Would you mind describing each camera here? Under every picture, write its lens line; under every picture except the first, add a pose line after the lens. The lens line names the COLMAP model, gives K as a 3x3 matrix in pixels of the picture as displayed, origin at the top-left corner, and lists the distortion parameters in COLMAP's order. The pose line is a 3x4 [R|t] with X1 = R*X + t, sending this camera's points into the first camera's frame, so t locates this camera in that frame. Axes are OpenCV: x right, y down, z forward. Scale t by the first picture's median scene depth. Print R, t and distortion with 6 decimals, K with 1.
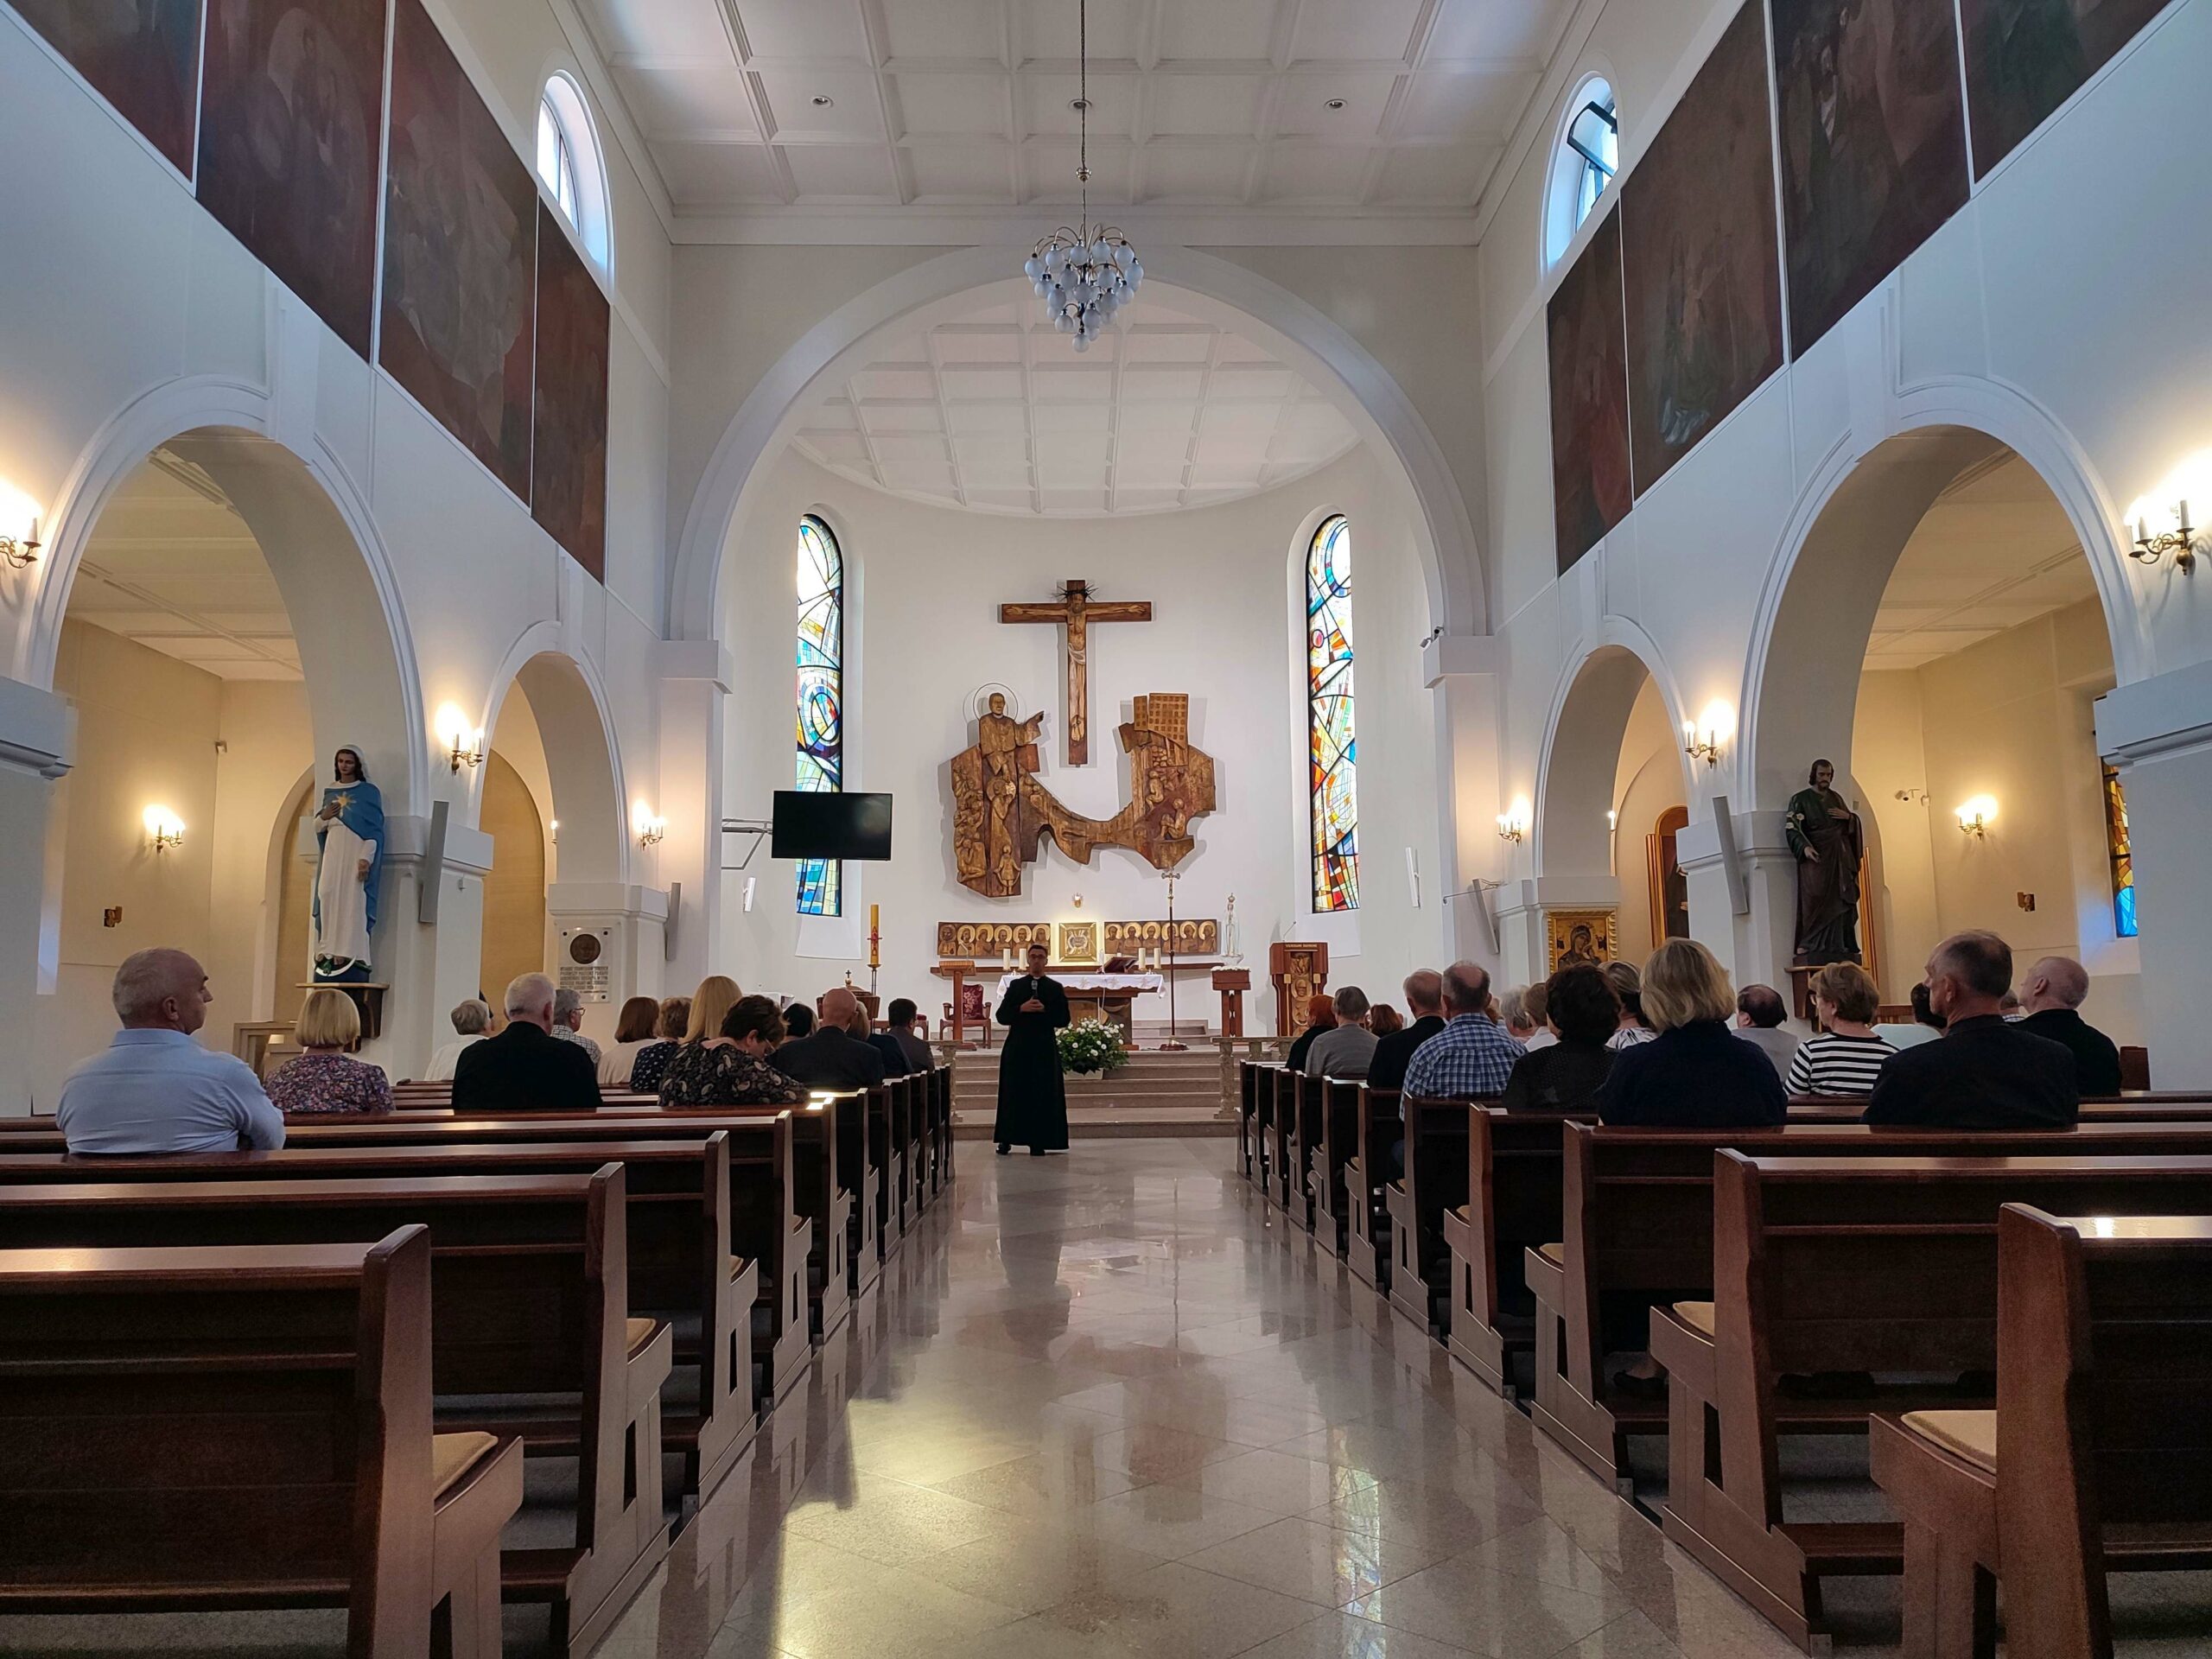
lens RADIAL K [[1592.4, 0, 1106.0], [0, 1592.4, 829.5], [0, 0, 1]] dist [0.045234, -0.049088]
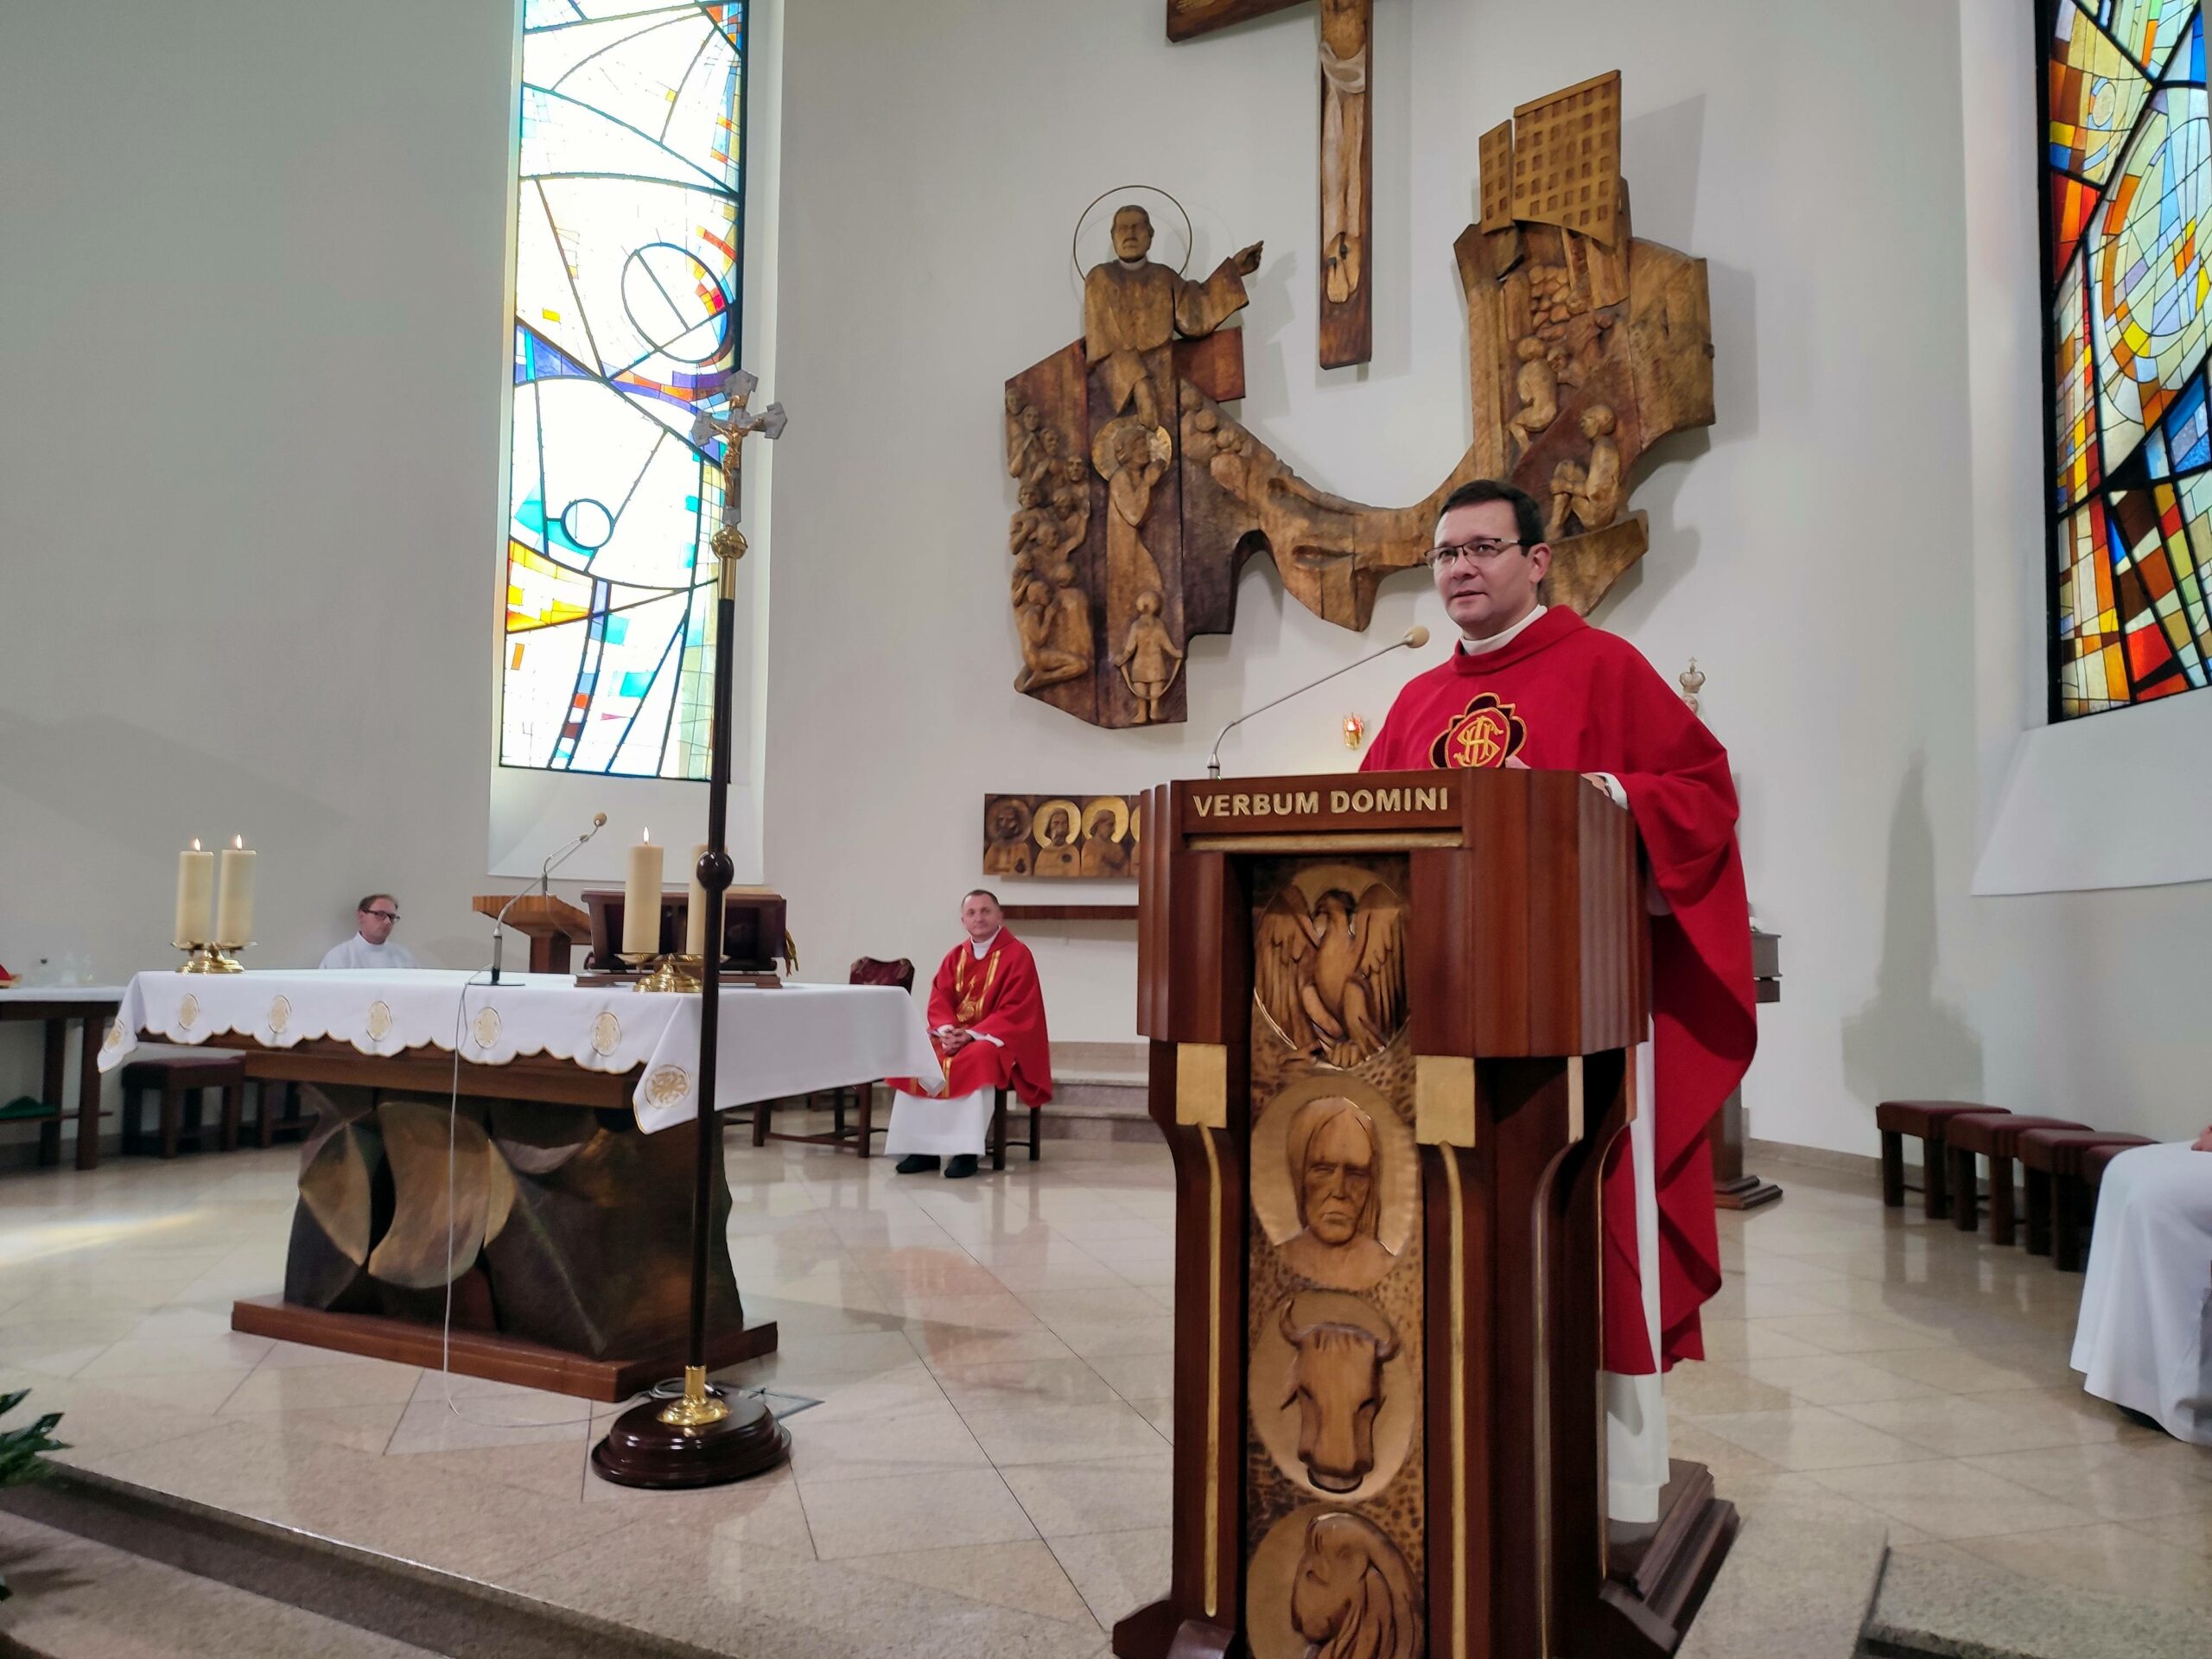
lens RADIAL K [[1592.4, 0, 1106.0], [0, 1592.4, 829.5], [0, 0, 1]] dist [0.045234, -0.049088]
pose [[0.863553, -0.011894, -0.504117, 0.123932], [0.037947, 0.998420, 0.041447, 0.050871], [0.502828, -0.054921, 0.862640, 0.658457]]
